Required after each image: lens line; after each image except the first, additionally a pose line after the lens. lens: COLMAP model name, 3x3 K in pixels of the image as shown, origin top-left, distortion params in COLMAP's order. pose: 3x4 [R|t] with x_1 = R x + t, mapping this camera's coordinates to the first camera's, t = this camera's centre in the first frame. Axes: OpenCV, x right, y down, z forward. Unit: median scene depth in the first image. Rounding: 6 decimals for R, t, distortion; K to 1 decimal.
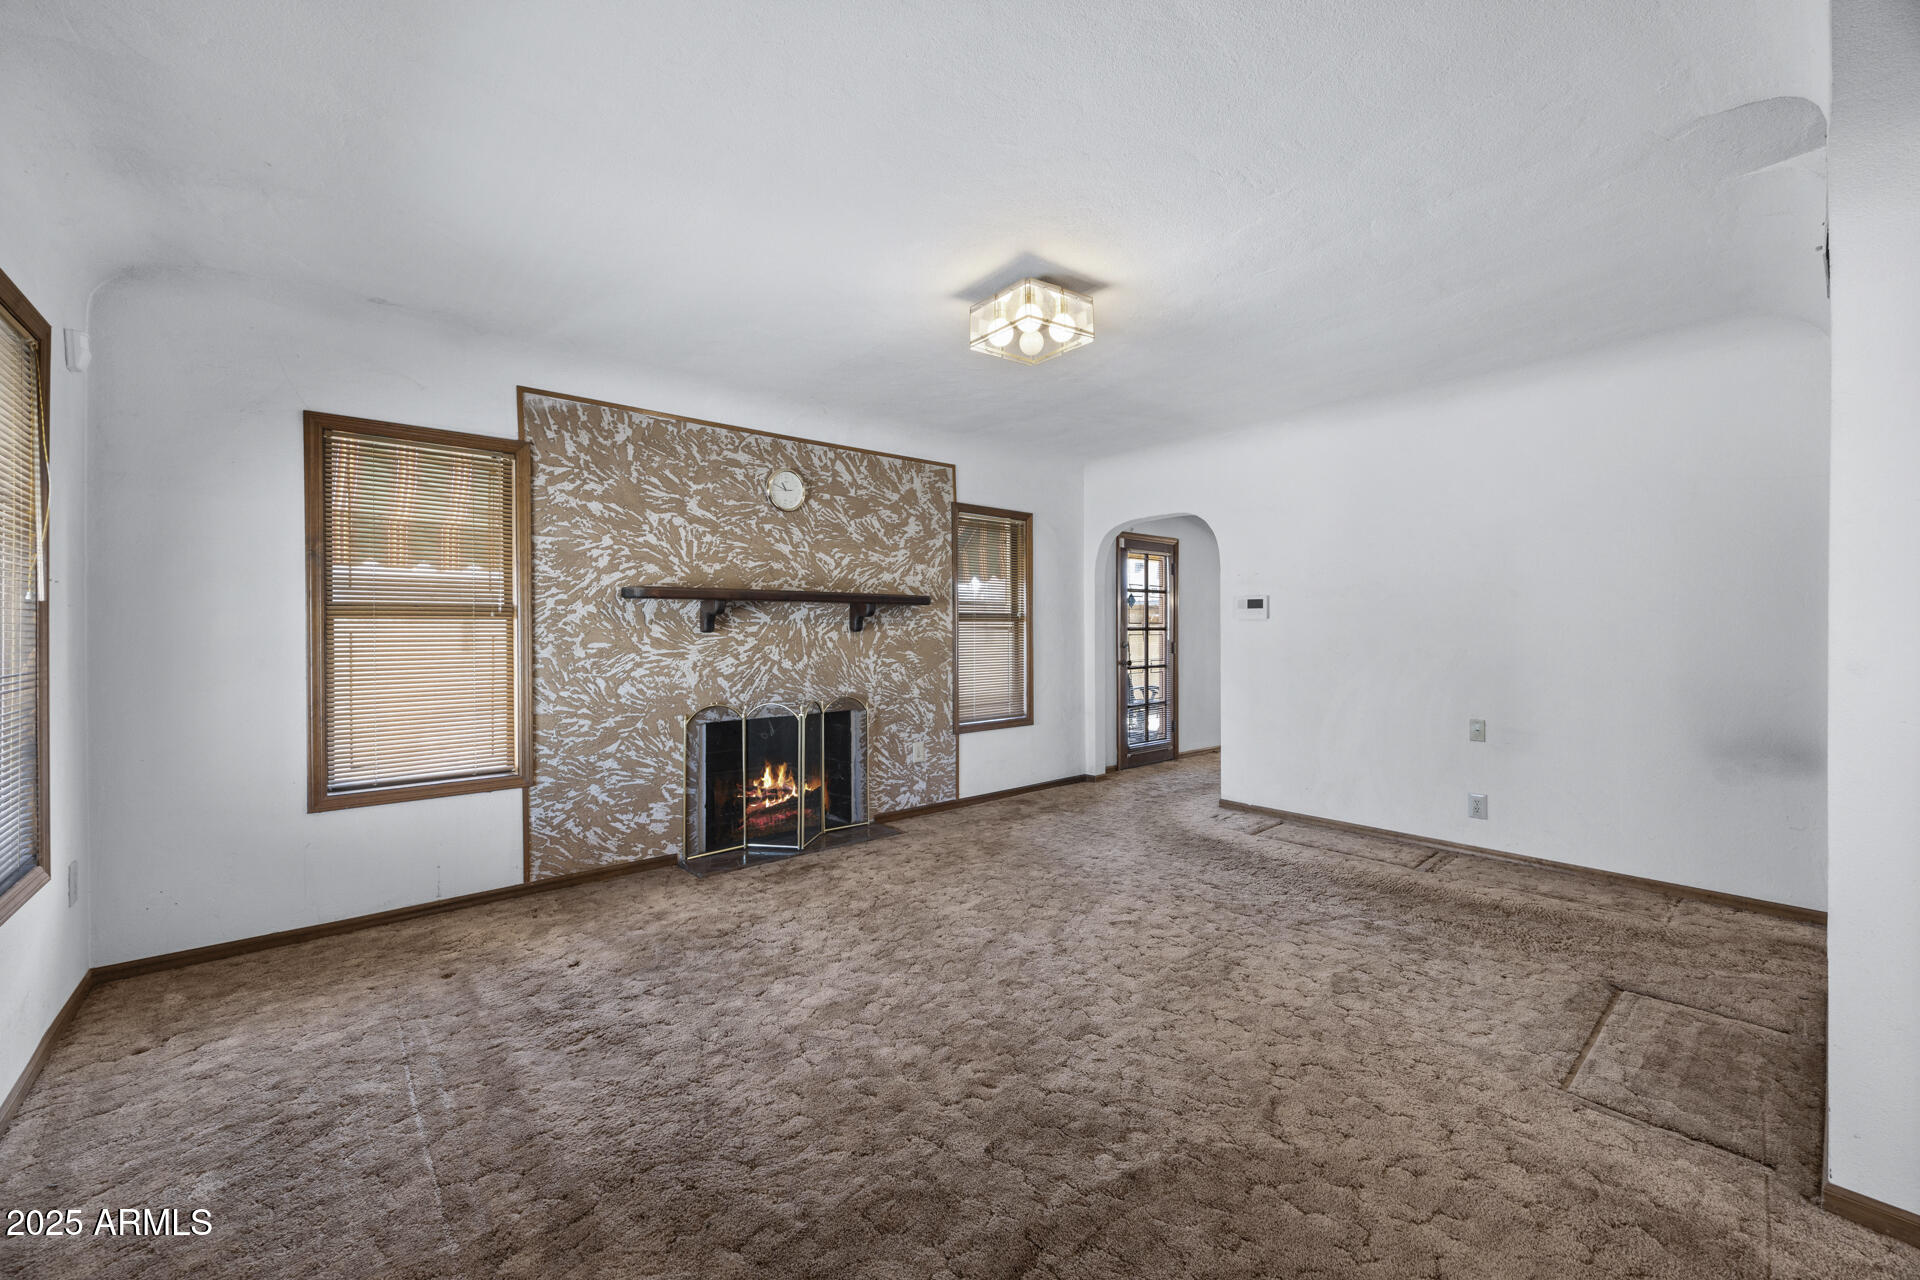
lens RADIAL K [[759.2, 0, 972.9], [0, 759.2, 632.9], [0, 0, 1]] dist [-0.000350, 0.000043]
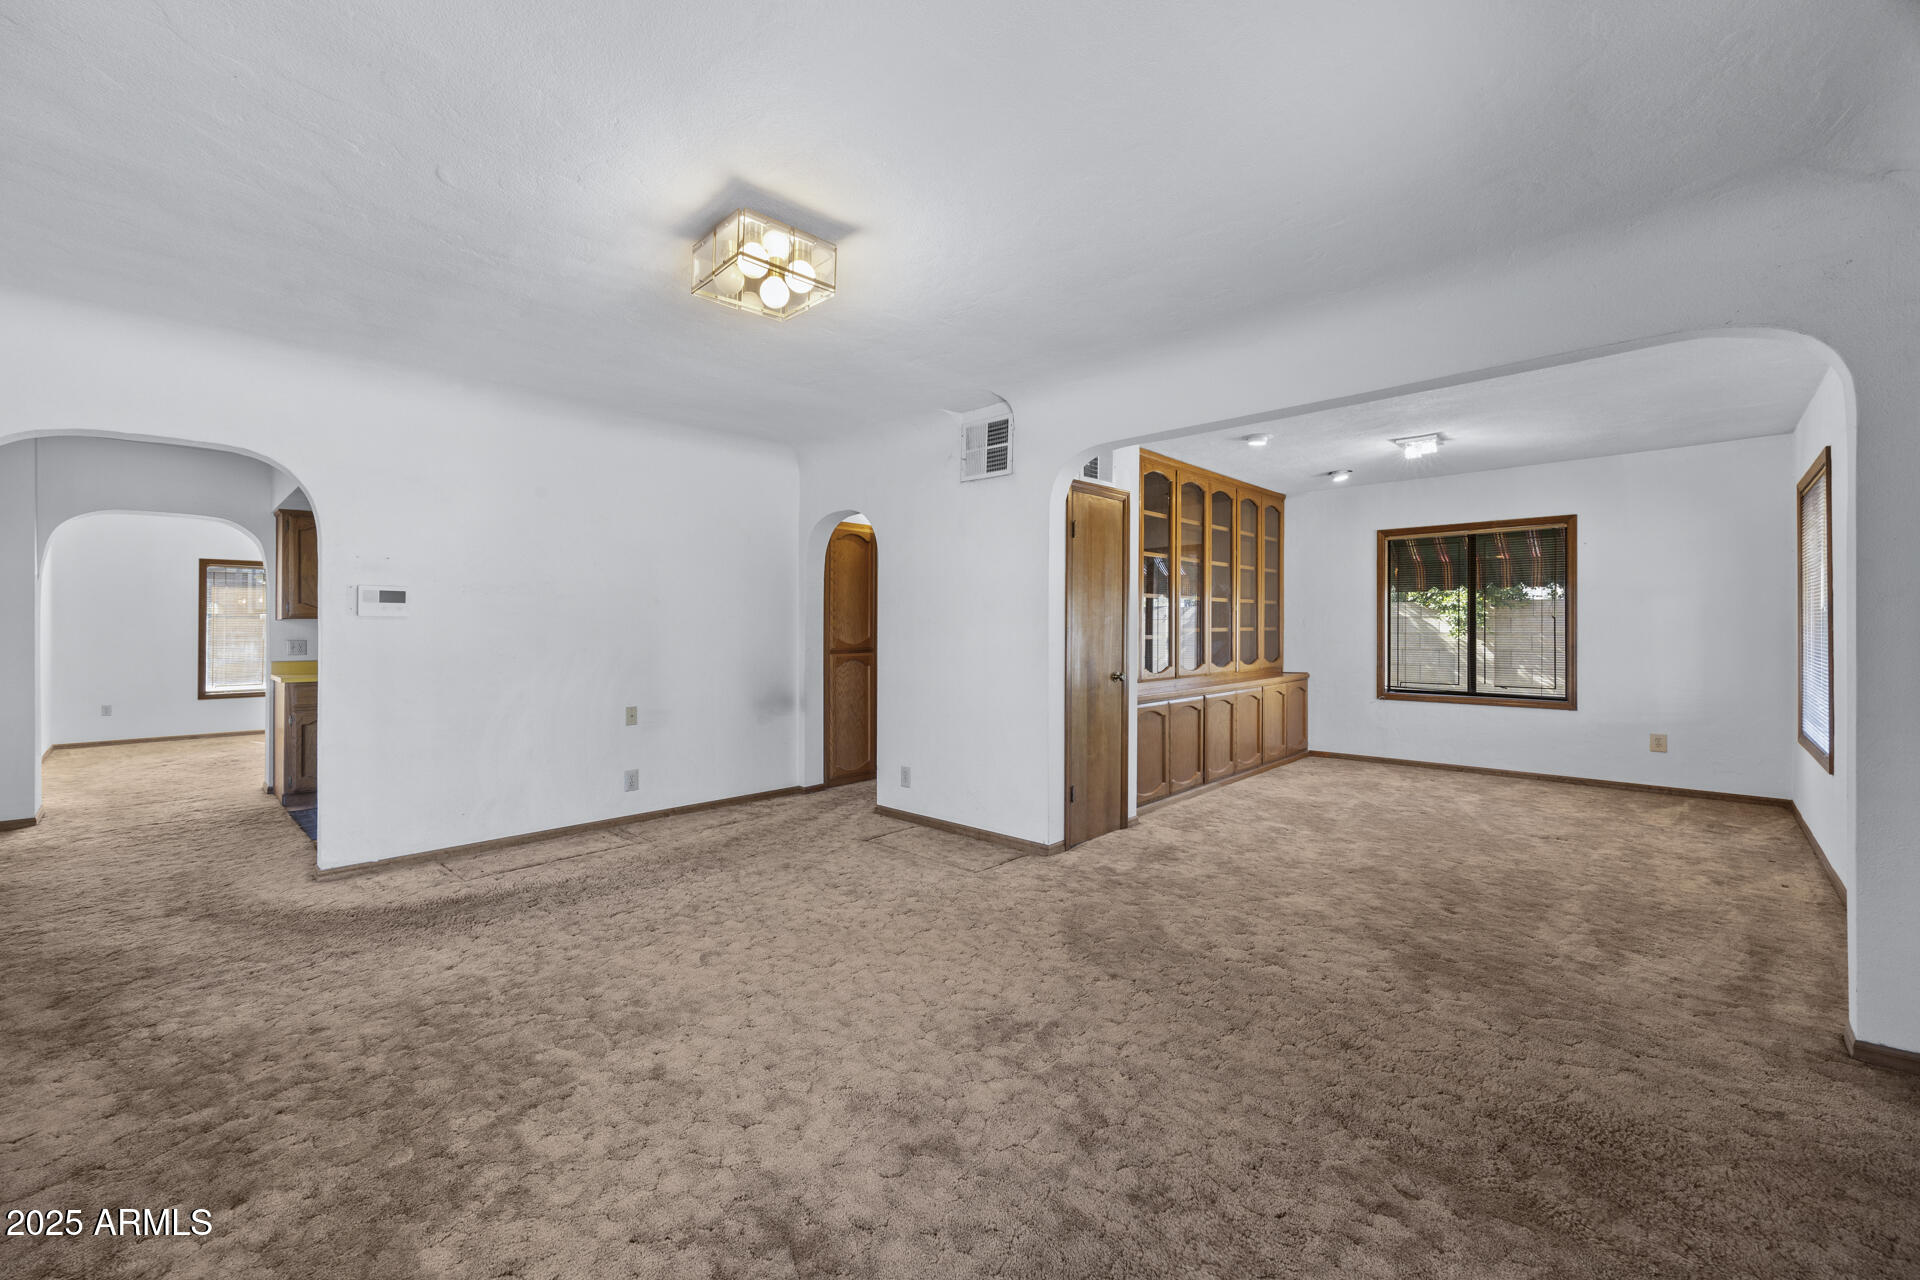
lens RADIAL K [[759.2, 0, 961.7], [0, 759.2, 630.0], [0, 0, 1]] dist [-0.000350, 0.000043]
pose [[-0.097515, -0.003054, 0.995229, -0.640273], [0.002922, 0.999990, 0.003355, -0.007580], [-0.995230, 0.003235, -0.097505, 0.699506]]
